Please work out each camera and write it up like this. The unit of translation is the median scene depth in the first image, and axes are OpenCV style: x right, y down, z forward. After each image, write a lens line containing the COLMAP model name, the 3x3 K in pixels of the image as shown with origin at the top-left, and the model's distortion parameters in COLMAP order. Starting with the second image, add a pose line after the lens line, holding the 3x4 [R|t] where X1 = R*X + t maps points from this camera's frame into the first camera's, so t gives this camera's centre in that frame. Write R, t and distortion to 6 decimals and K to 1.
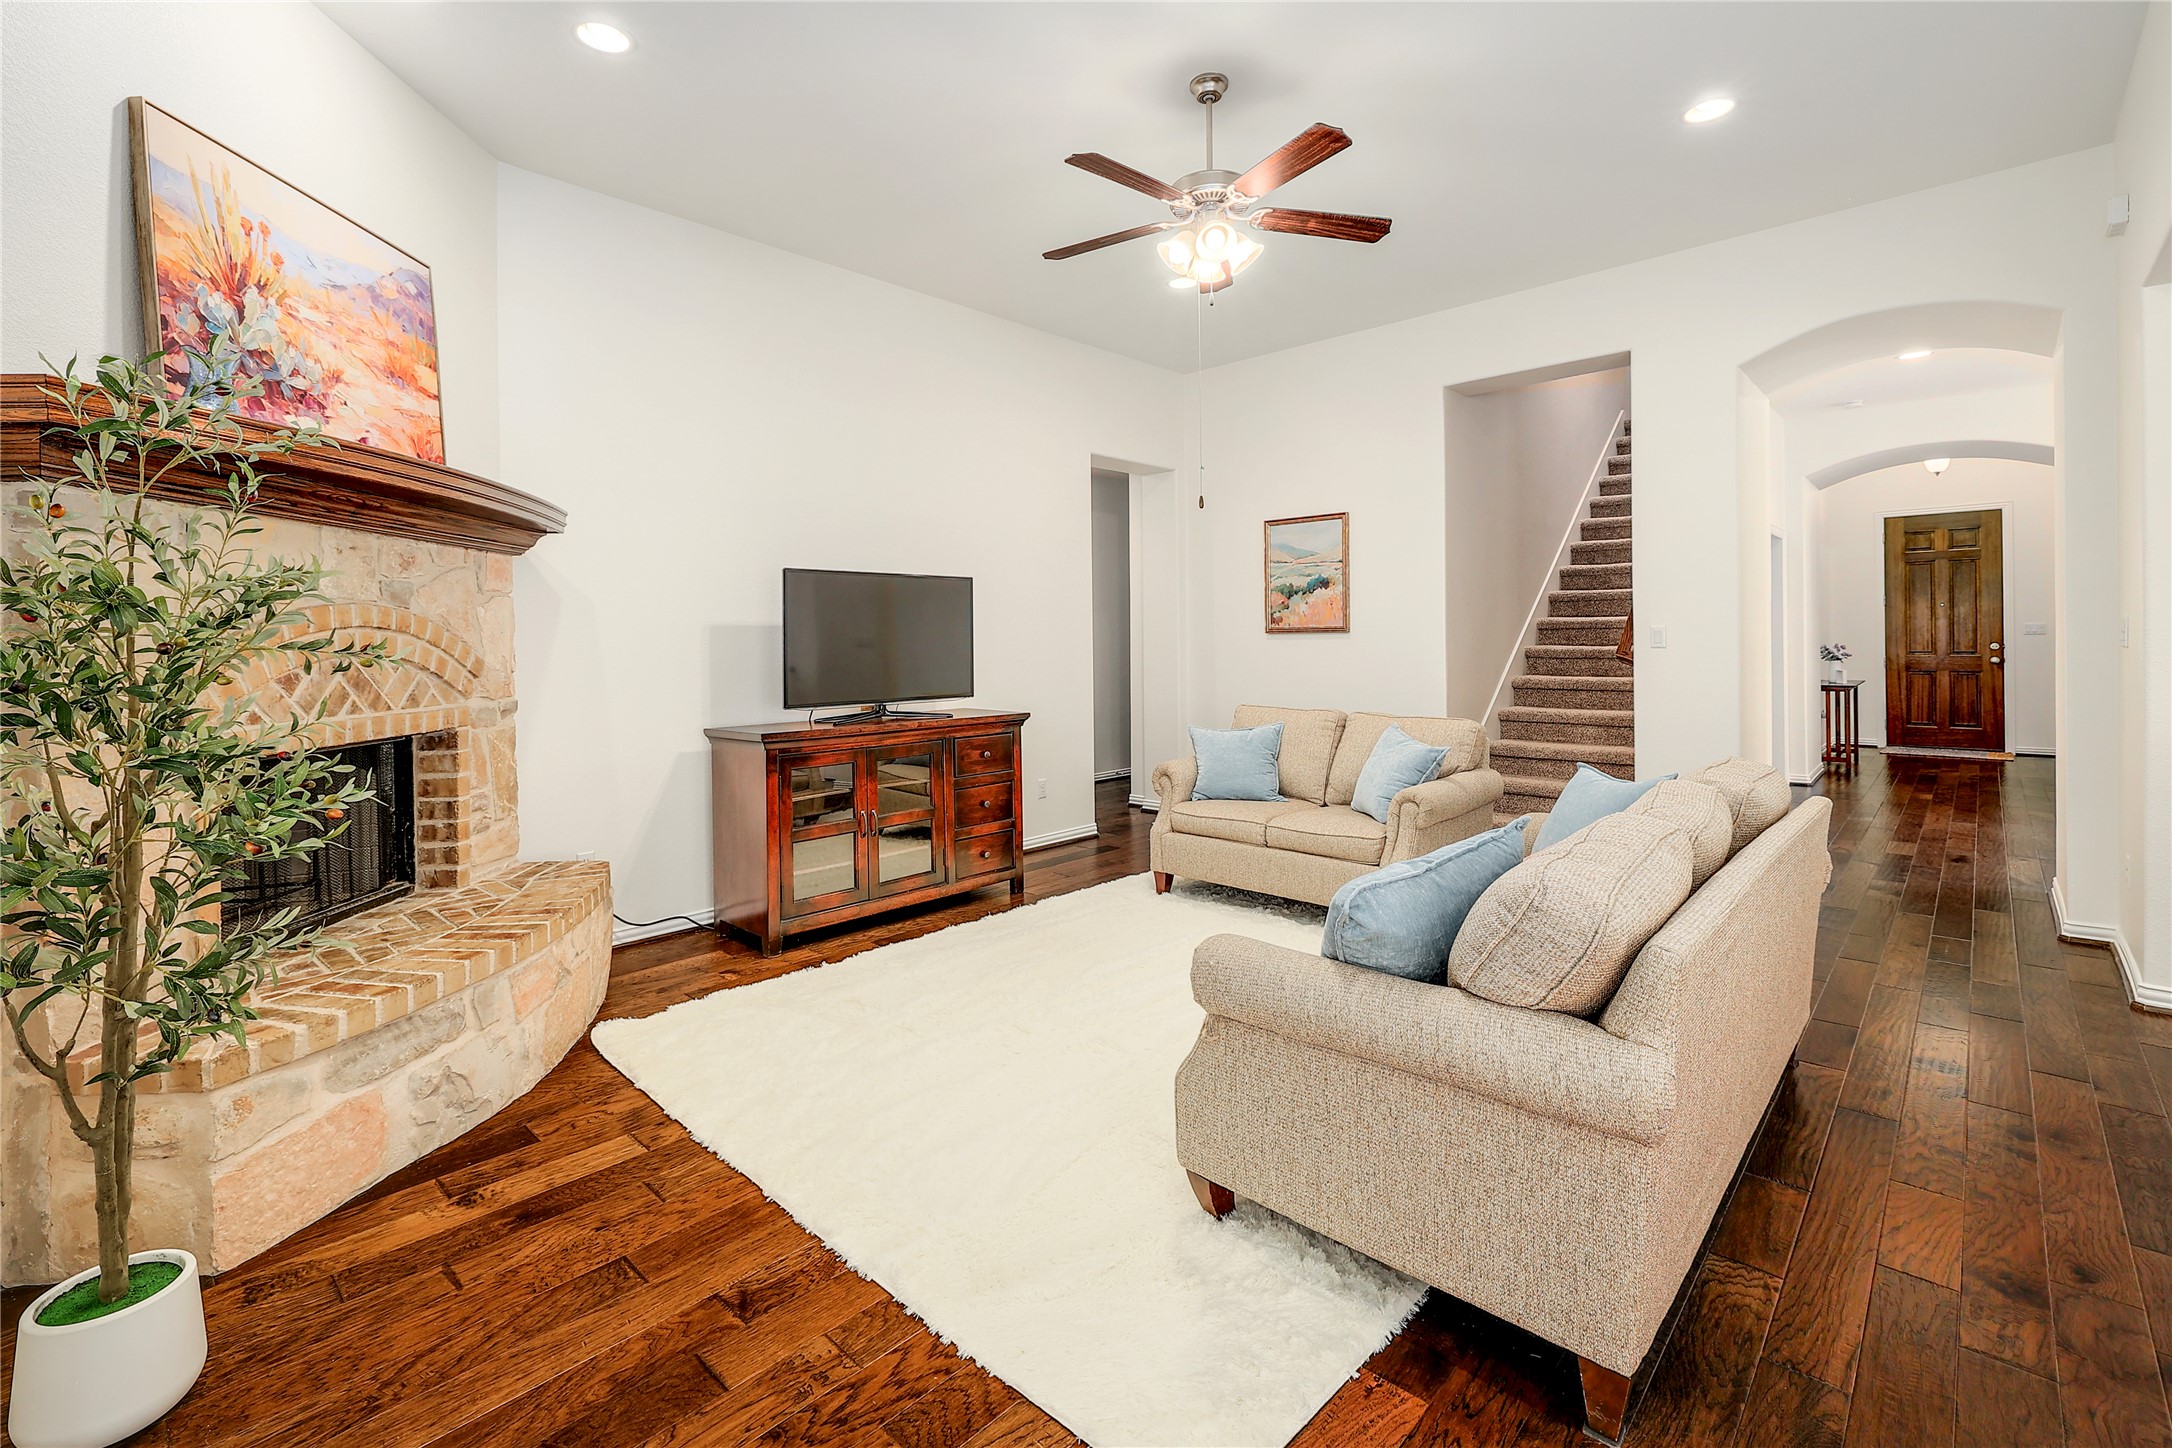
lens RADIAL K [[958.8, 0, 1081.8], [0, 958.8, 642.1], [0, 0, 1]] dist [0.001519, 0.000140]
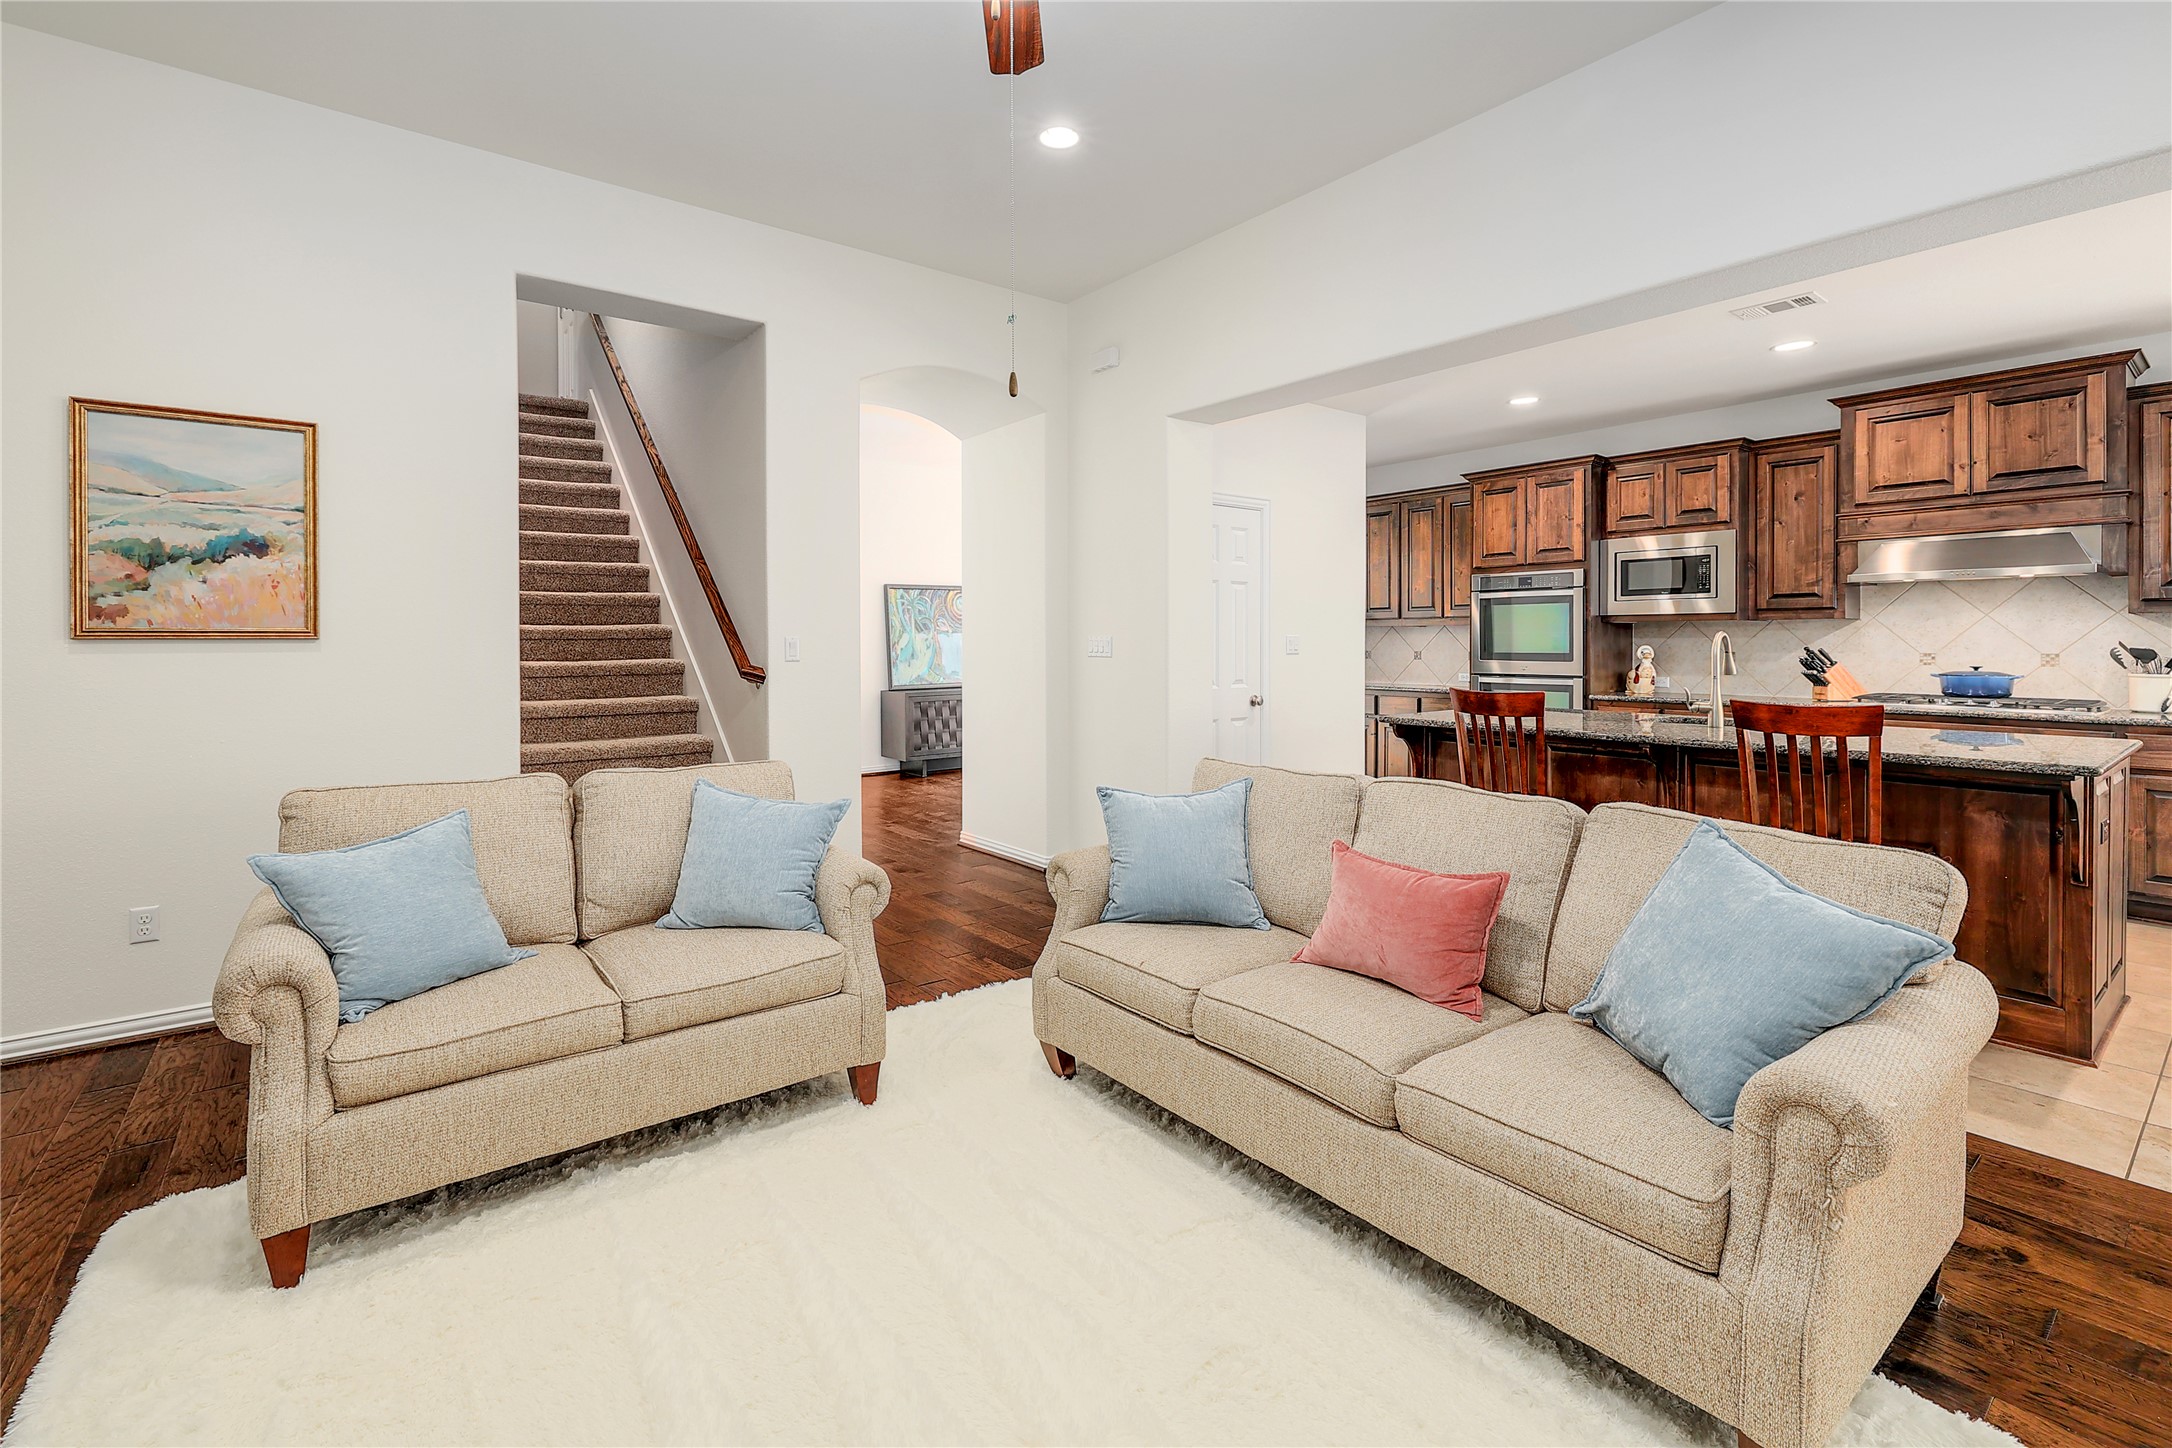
lens RADIAL K [[958.8, 0, 1081.8], [0, 958.8, 642.1], [0, 0, 1]] dist [0.001519, 0.000140]
pose [[0.142070, 0.012126, 0.989782, -0.204936], [0.007258, 0.999885, -0.013292, 0.002004], [-0.989830, 0.009072, 0.141966, 0.462553]]
